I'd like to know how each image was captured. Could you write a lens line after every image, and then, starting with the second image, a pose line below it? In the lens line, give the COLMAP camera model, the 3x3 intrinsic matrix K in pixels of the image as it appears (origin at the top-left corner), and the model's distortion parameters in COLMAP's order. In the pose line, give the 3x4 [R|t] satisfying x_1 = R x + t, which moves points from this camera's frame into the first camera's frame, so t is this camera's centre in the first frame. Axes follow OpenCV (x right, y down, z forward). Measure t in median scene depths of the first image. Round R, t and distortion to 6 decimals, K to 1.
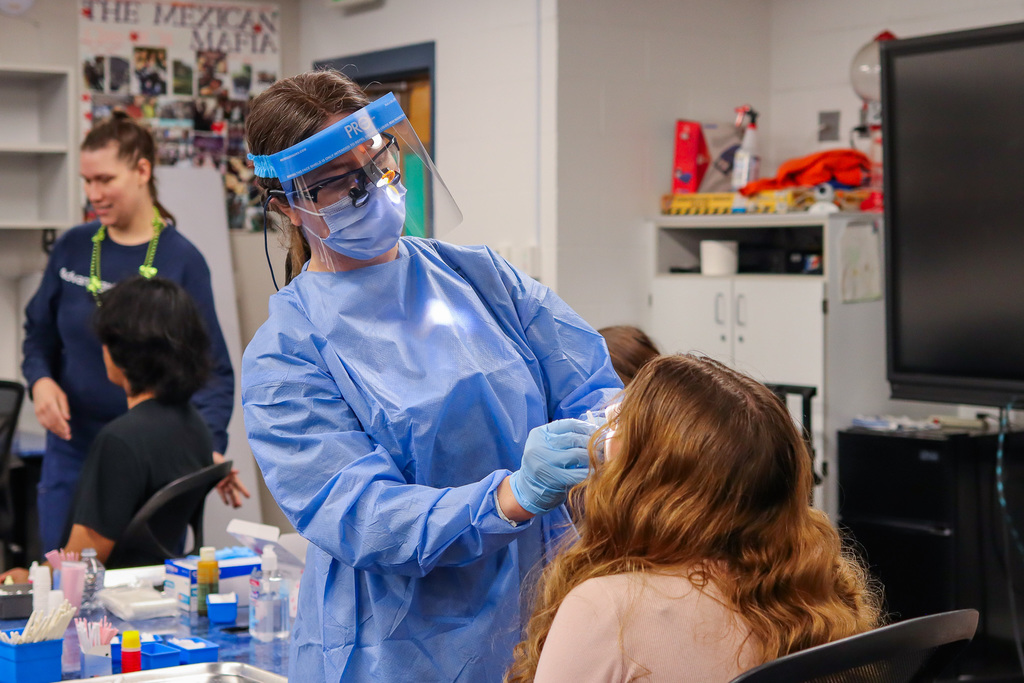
lens RADIAL K [[1836.5, 0, 512.0], [0, 1836.5, 341.5], [0, 0, 1]] dist [-0.145874, 0.050460]
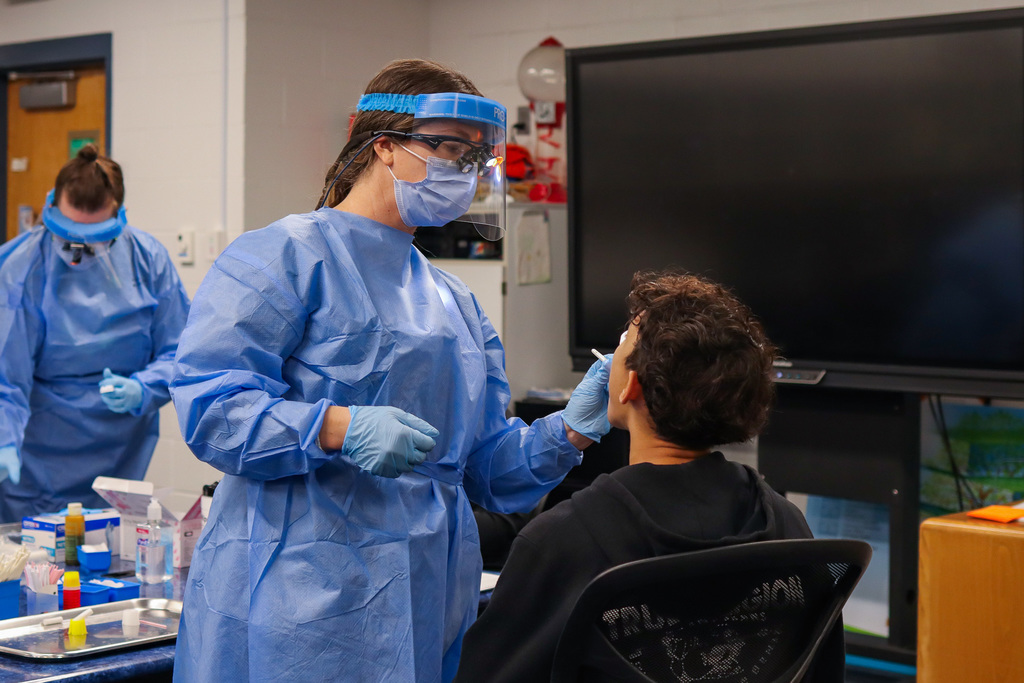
lens RADIAL K [[1836.5, 0, 512.0], [0, 1836.5, 341.5], [0, 0, 1]] dist [-0.145874, 0.050460]
pose [[0.964888, -0.003748, 0.262635, -0.113683], [0.002193, 0.999978, 0.006214, 0.005990], [-0.262653, -0.005420, 0.964875, -0.065038]]
